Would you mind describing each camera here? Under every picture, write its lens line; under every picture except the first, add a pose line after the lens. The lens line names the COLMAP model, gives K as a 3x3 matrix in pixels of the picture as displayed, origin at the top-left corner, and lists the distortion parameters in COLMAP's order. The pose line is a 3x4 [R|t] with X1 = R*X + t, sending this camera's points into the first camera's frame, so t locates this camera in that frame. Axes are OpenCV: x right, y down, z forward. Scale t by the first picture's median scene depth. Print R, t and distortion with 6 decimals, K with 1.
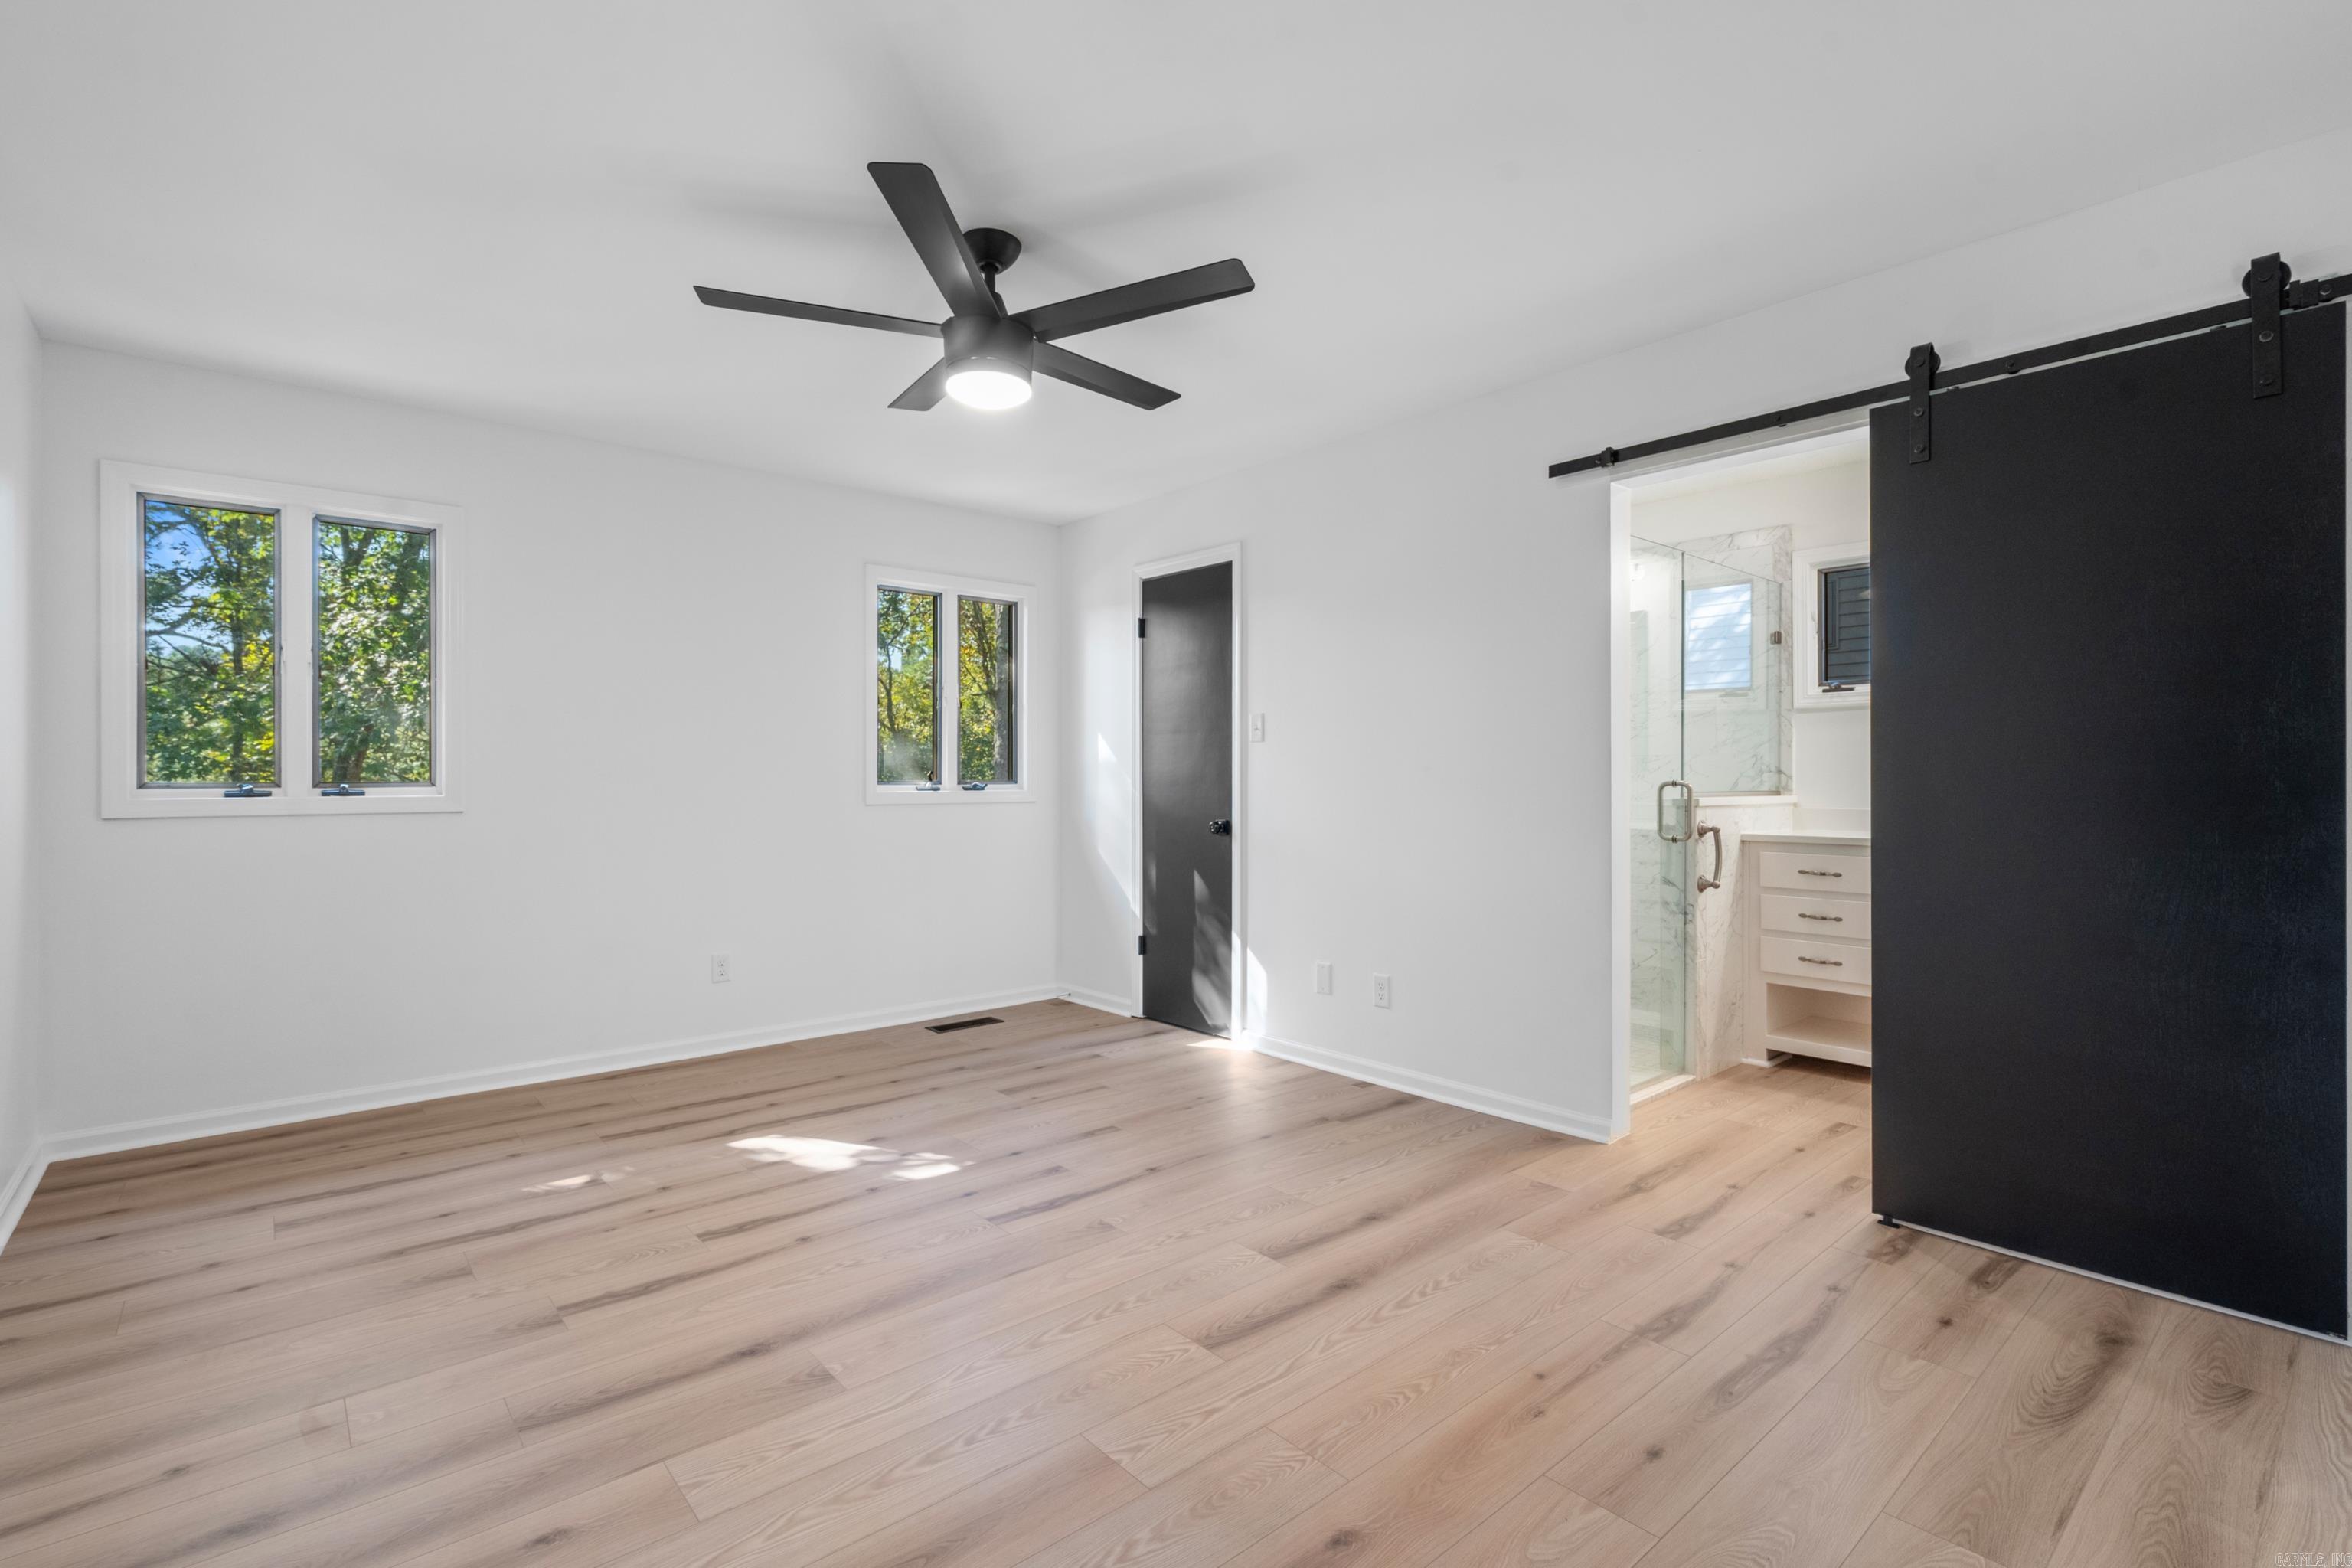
lens RADIAL K [[1072.9, 0, 1155.0], [0, 1072.9, 781.1], [0, 0, 1]] dist [-0.002993, 0.002646]
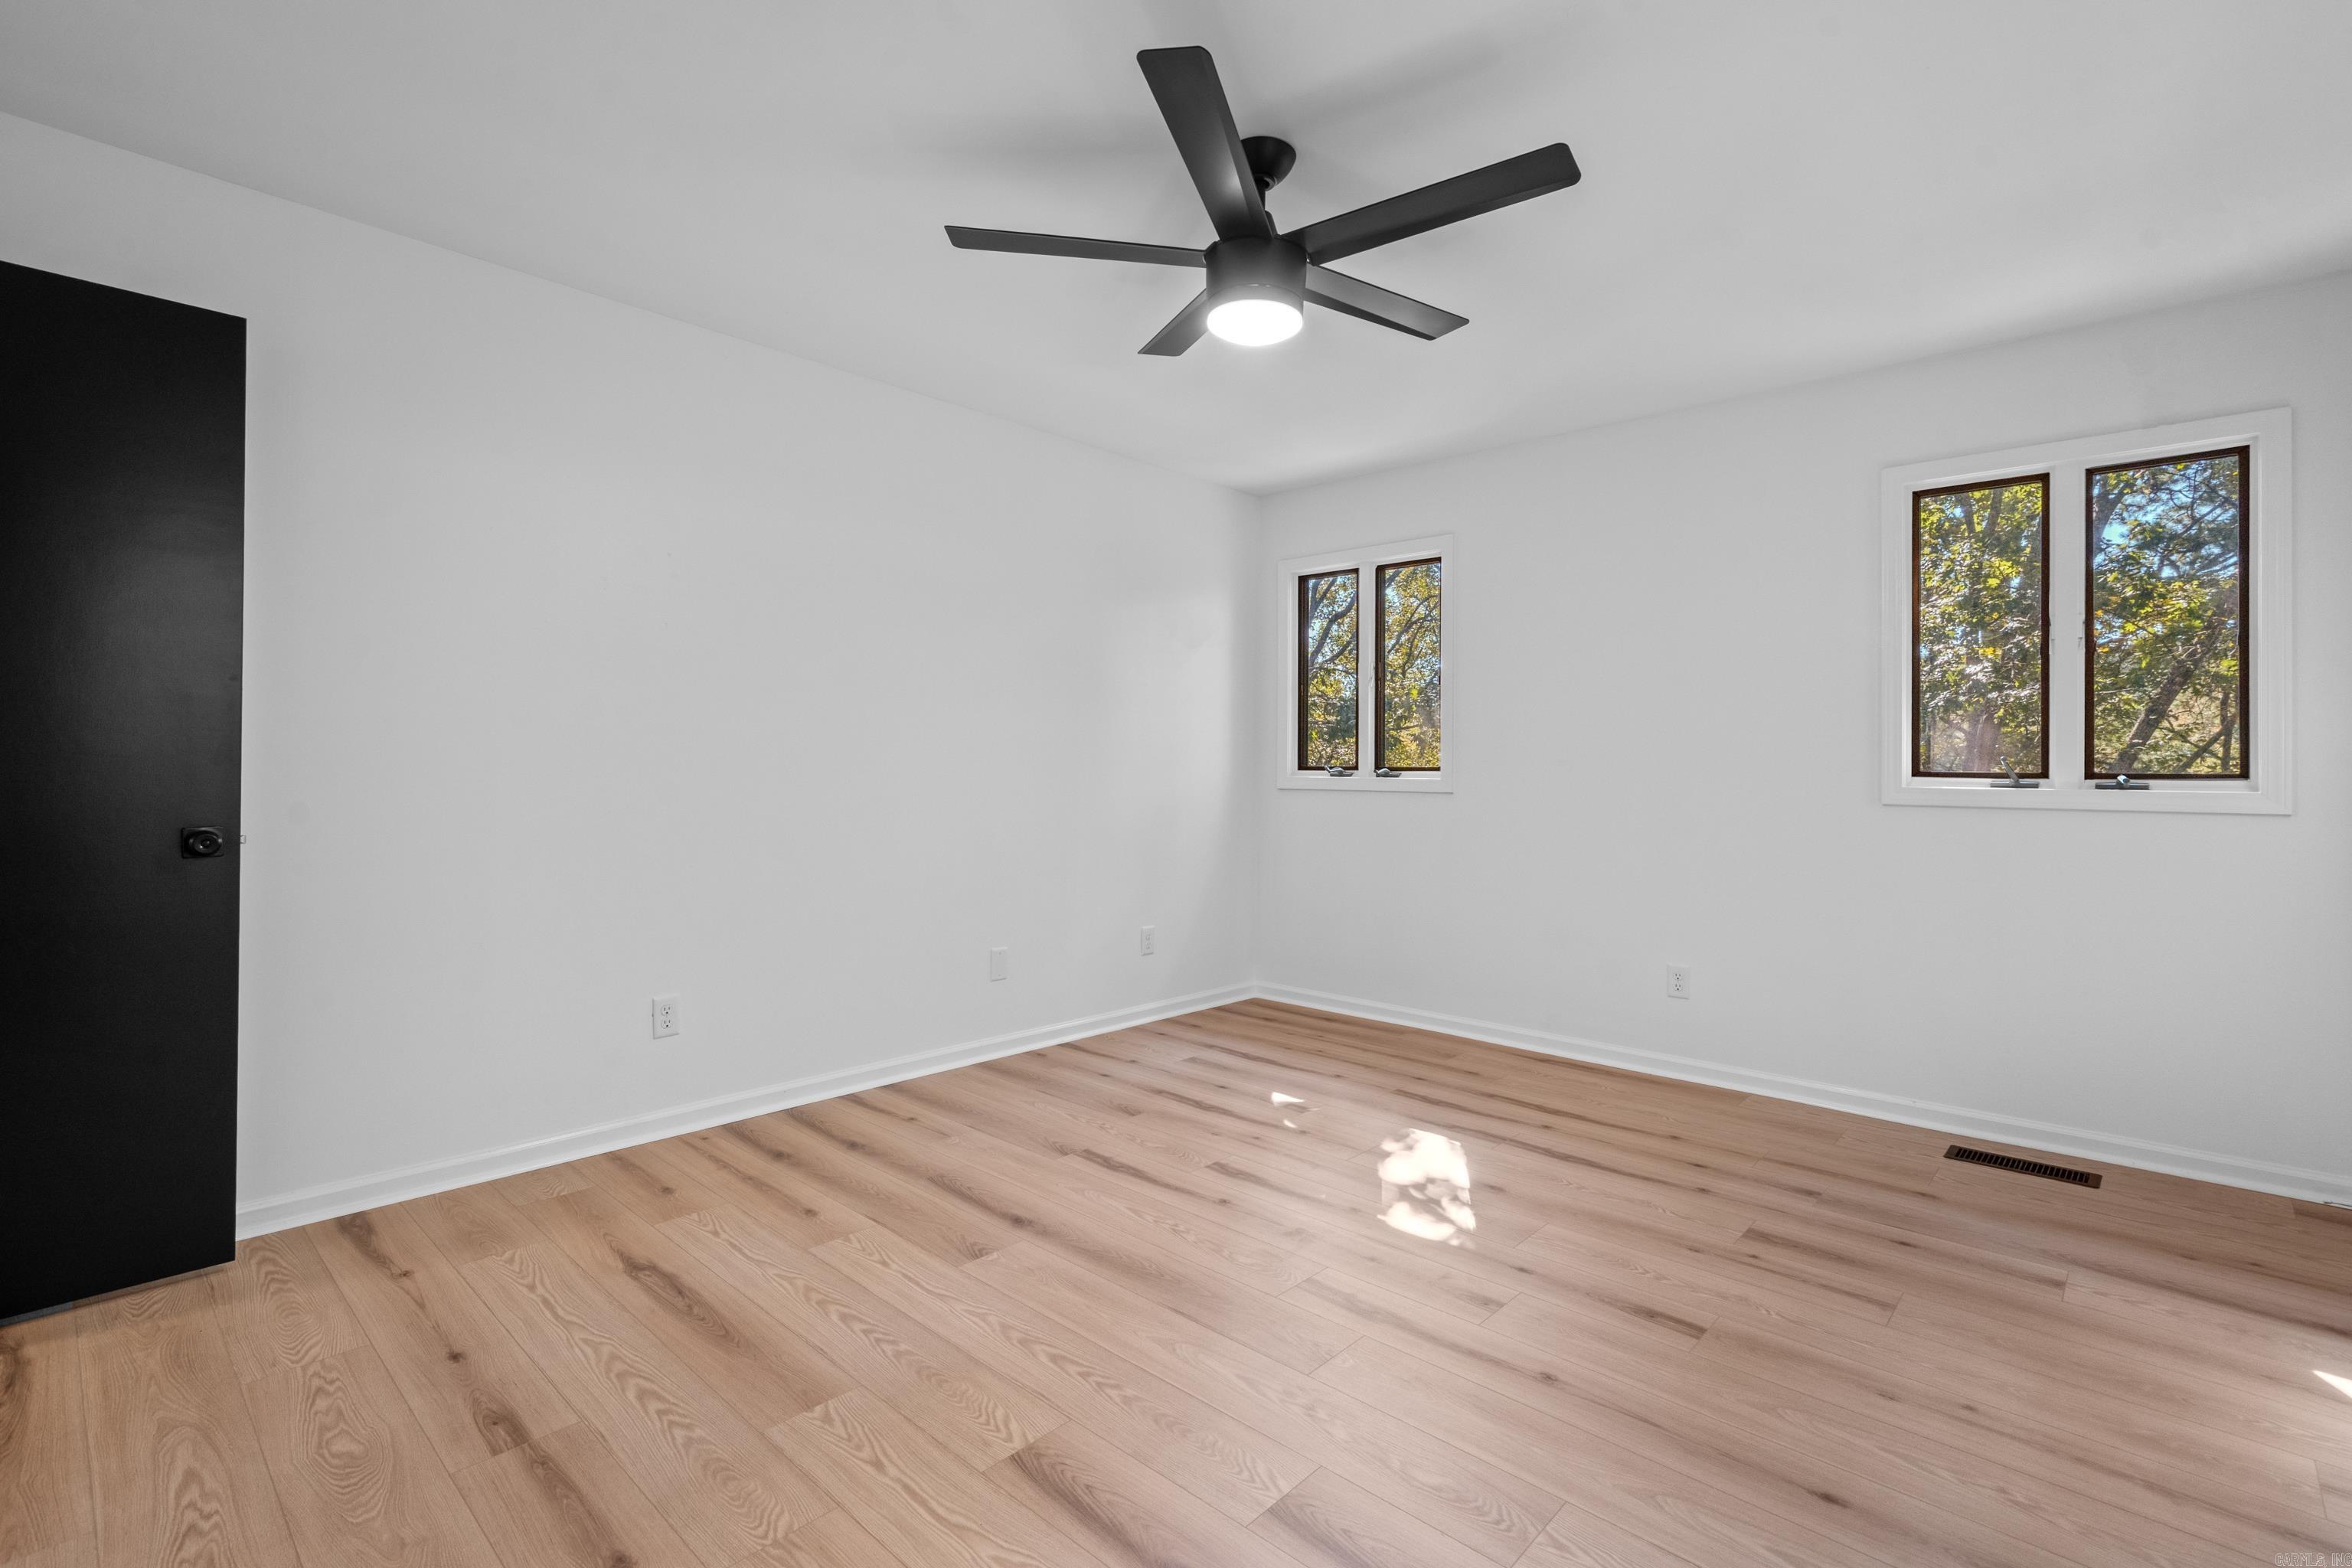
lens RADIAL K [[1072.9, 0, 1177.8], [0, 1072.9, 759.7], [0, 0, 1]] dist [-0.002993, 0.002646]
pose [[0.121675, -0.002861, -0.992566, 0.633063], [-0.009951, 0.999942, -0.004102, 0.001002], [0.992520, 0.010376, 0.121639, 0.738283]]
